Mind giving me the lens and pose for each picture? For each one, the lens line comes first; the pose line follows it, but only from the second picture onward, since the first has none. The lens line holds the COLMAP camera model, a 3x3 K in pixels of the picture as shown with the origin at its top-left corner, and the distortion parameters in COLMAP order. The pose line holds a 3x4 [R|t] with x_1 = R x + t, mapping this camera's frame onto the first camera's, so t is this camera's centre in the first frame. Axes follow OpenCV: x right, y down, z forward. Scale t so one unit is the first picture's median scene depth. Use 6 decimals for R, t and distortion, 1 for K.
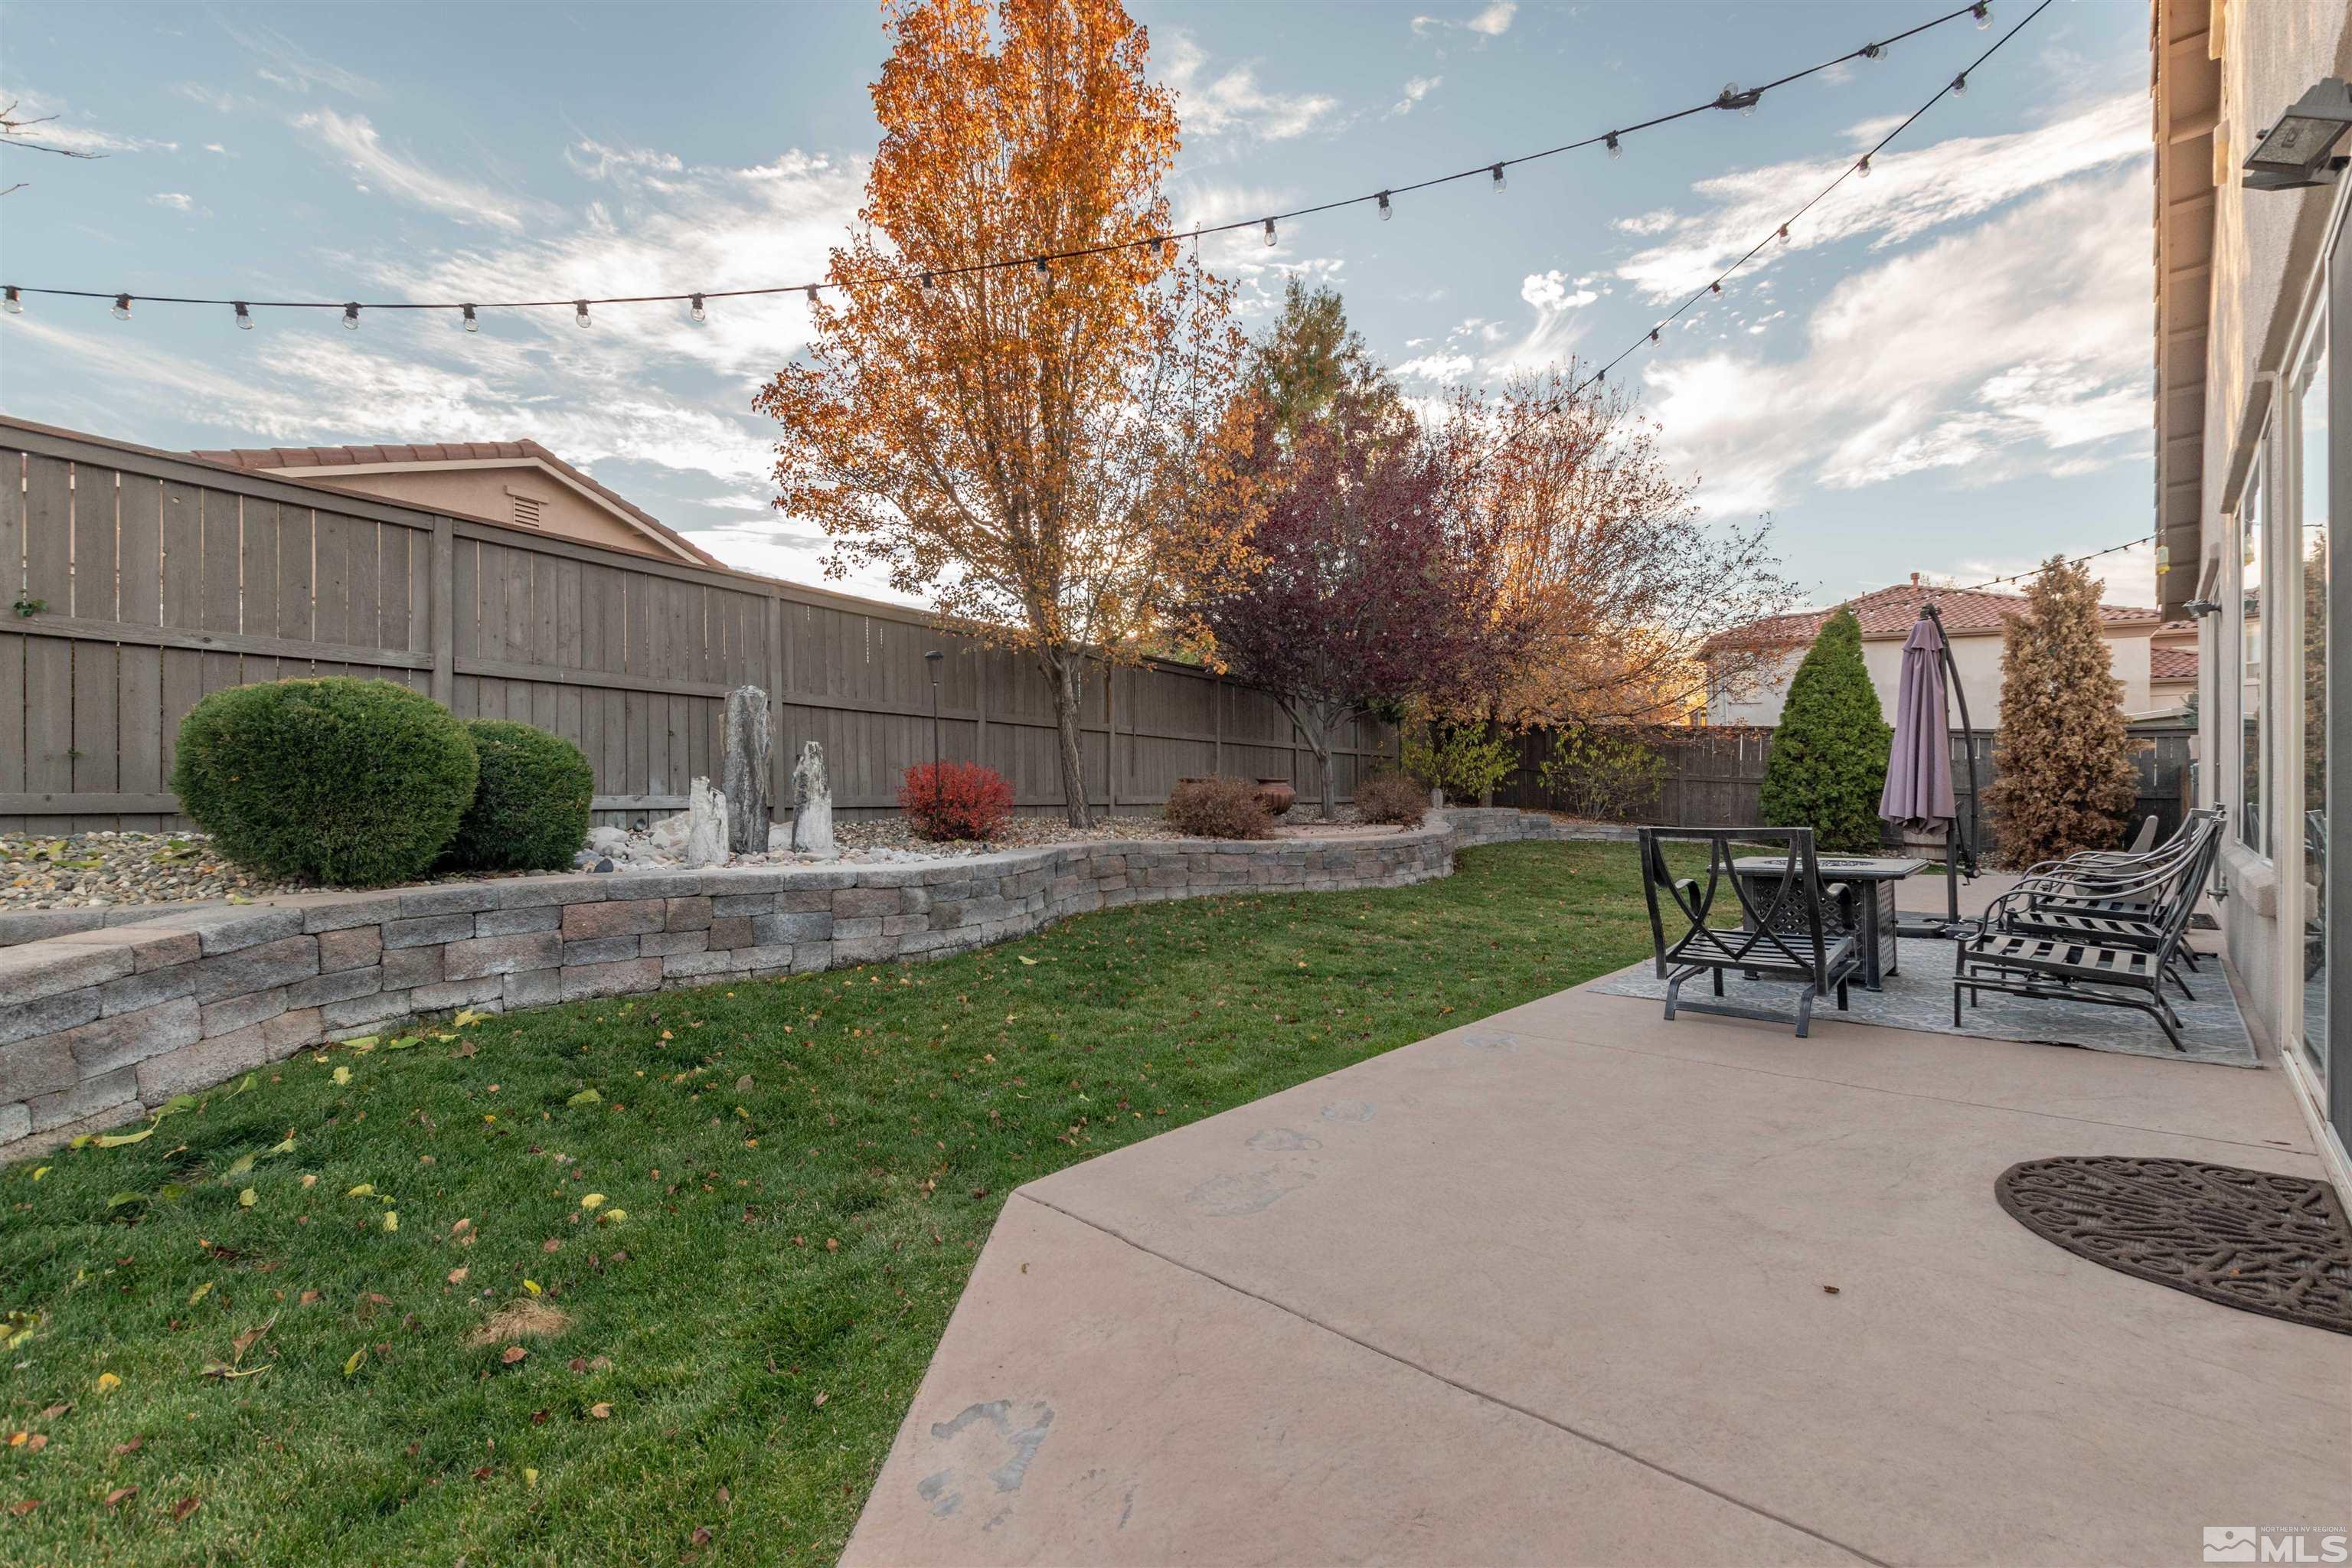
lens RADIAL K [[1023.9, 0, 1179.8], [0, 1023.9, 783.4], [0, 0, 1]] dist [0.005003, -0.002517]
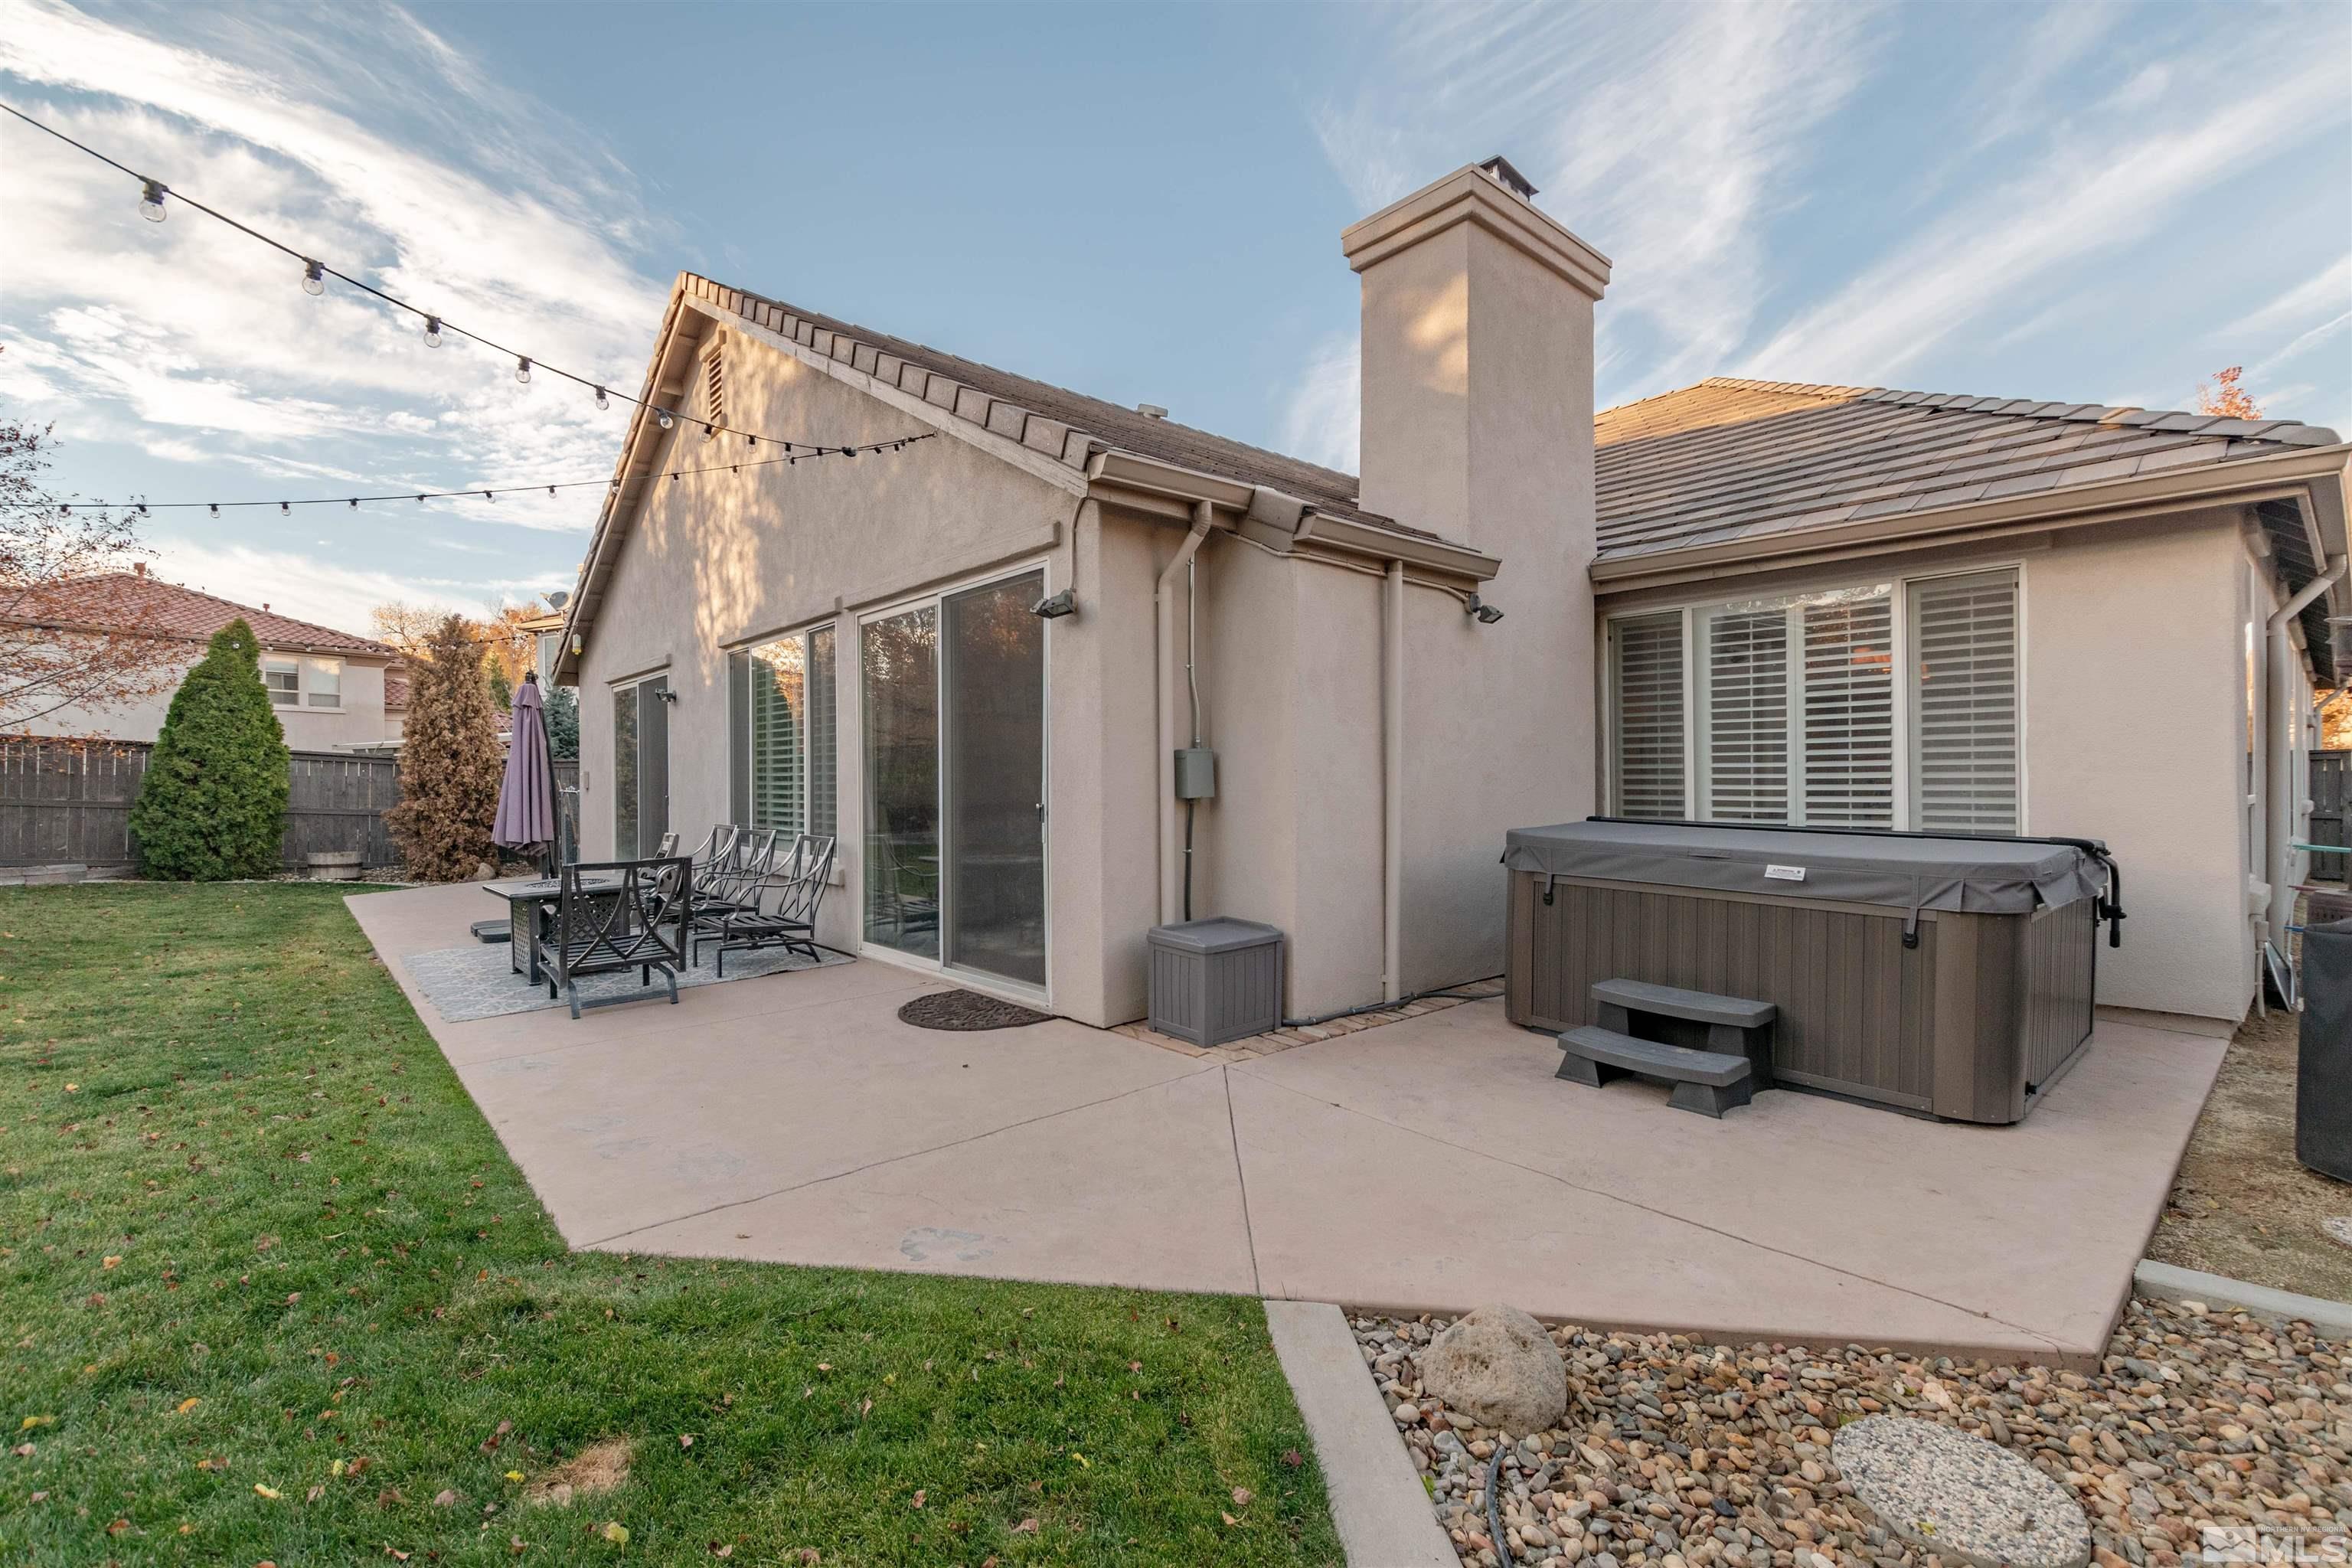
lens RADIAL K [[1023.9, 0, 1176.7], [0, 1023.9, 784.8], [0, 0, 1]] dist [0.005003, -0.002517]
pose [[0.084756, 0.003147, 0.996397, -0.253960], [0.002994, 0.999990, -0.003413, -0.016508], [-0.996397, 0.003272, 0.084746, 0.064202]]
